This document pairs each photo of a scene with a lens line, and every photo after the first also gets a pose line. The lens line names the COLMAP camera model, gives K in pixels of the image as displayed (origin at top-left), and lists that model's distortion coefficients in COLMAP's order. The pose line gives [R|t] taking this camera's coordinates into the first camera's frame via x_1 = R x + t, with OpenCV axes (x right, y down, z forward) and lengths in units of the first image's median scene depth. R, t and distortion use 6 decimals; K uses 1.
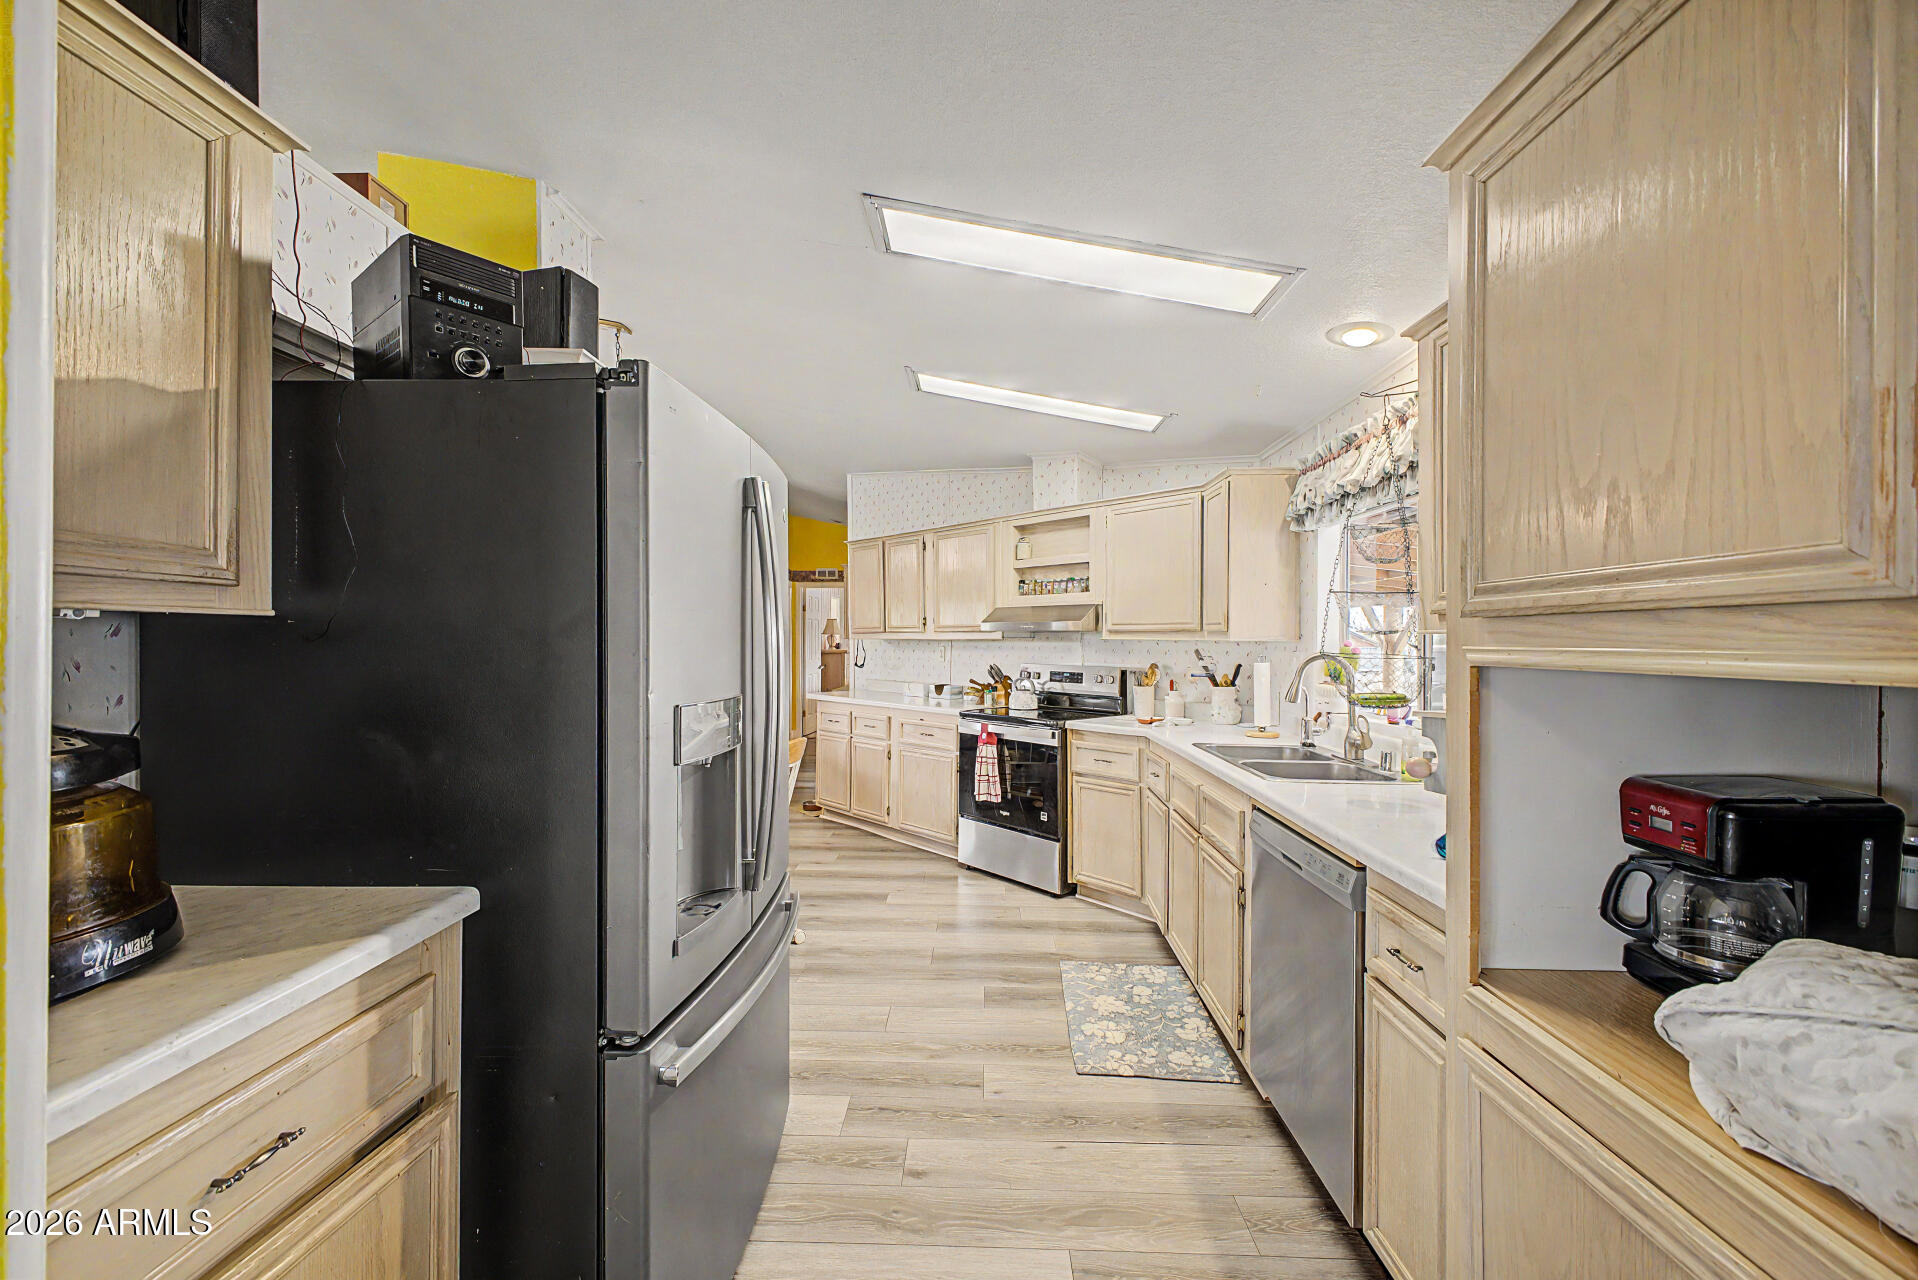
lens RADIAL K [[761.1, 0, 968.0], [0, 761.1, 638.5], [0, 0, 1]] dist [0.018451, -0.004087]
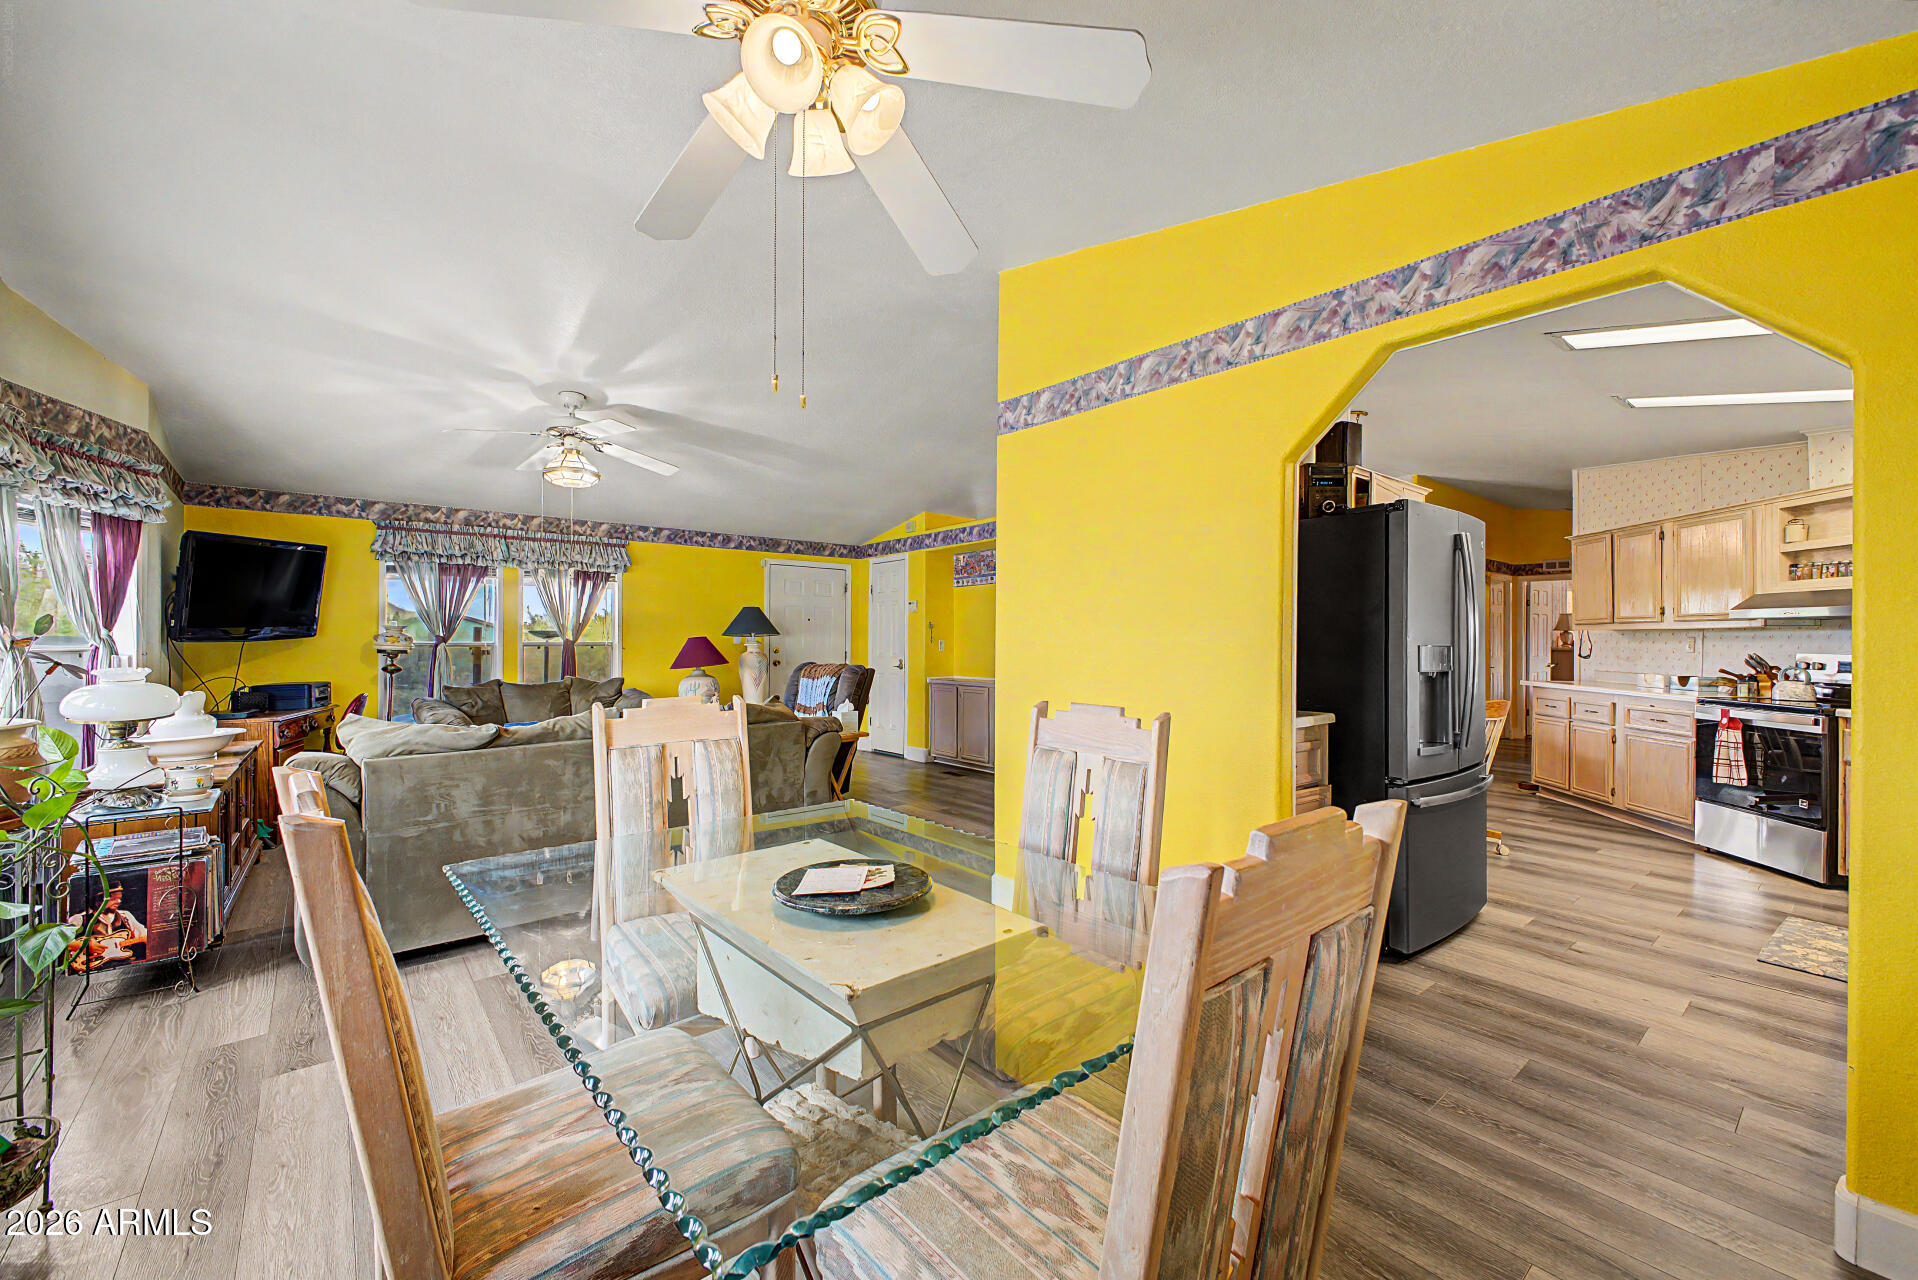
lens RADIAL K [[761.1, 0, 968.0], [0, 761.1, 638.5], [0, 0, 1]] dist [0.018451, -0.004087]
pose [[0.658337, 0.002254, -0.752720, 0.119623], [-0.004336, 0.999990, -0.000798, 0.020748], [0.752710, 0.003789, 0.658341, -0.403287]]
